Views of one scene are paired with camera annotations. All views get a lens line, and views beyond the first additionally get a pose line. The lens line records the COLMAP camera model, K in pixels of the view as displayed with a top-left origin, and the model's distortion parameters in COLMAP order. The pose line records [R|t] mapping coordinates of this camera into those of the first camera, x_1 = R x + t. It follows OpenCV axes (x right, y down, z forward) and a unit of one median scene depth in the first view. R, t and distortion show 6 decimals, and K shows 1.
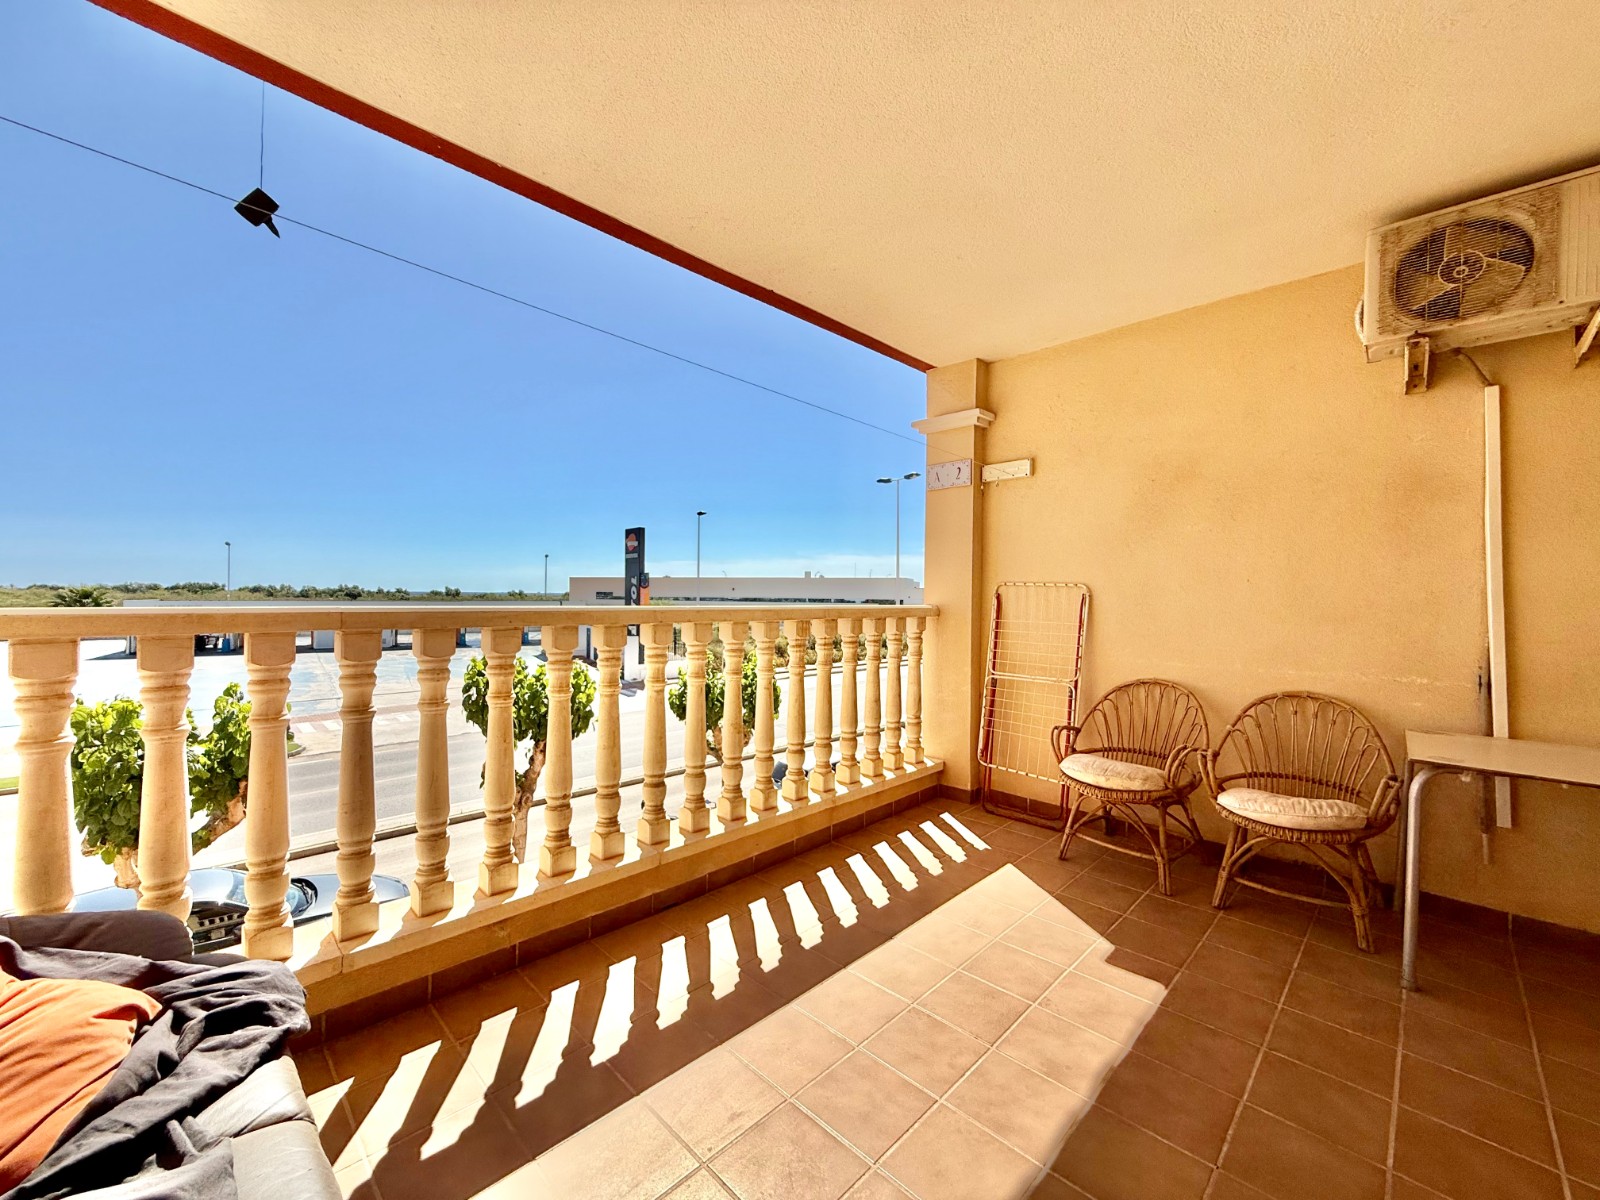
lens RADIAL K [[636.0, 0, 792.0], [0, 636.0, 600.4], [0, 0, 1]] dist [0.000514, -0.000079]
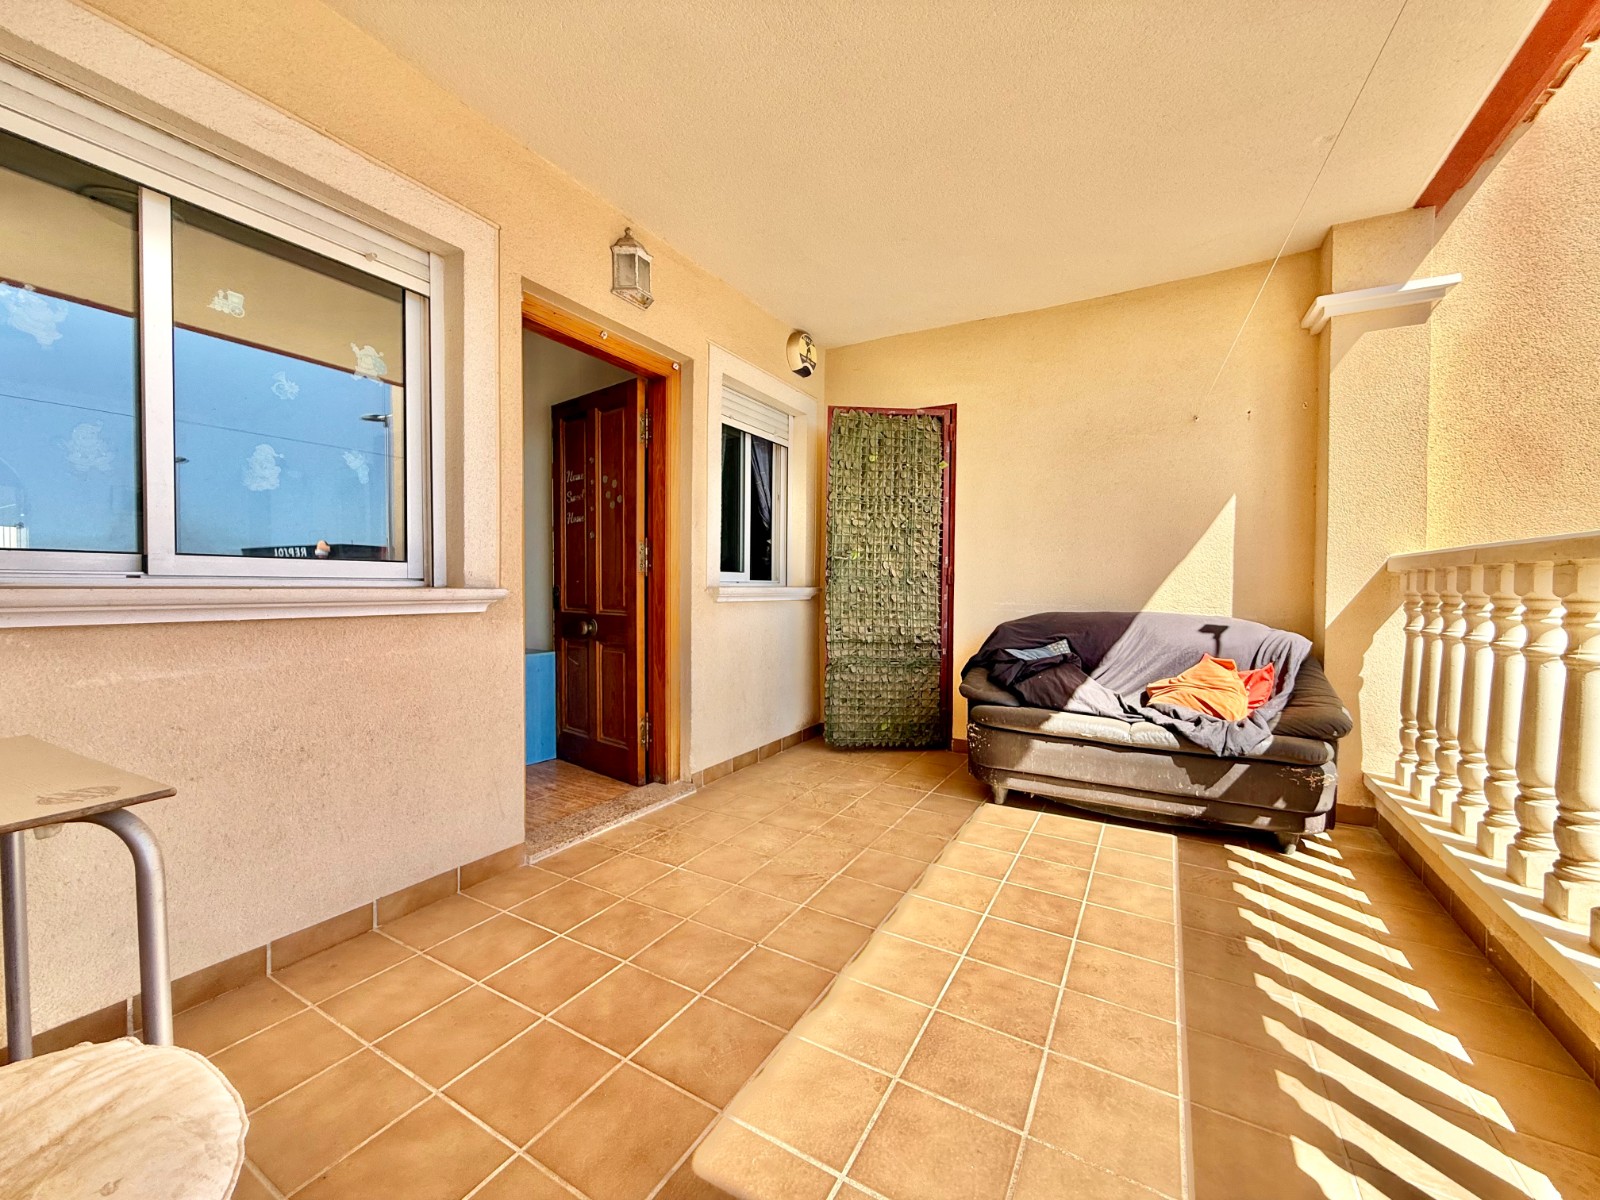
lens RADIAL K [[636.0, 0, 794.4], [0, 636.0, 598.7], [0, 0, 1]] dist [0.000514, -0.000079]
pose [[-0.965230, -0.011296, -0.261157, 0.349554], [-0.019340, 0.999414, 0.028251, 0.046549], [0.260685, 0.032320, -0.964883, 0.838256]]
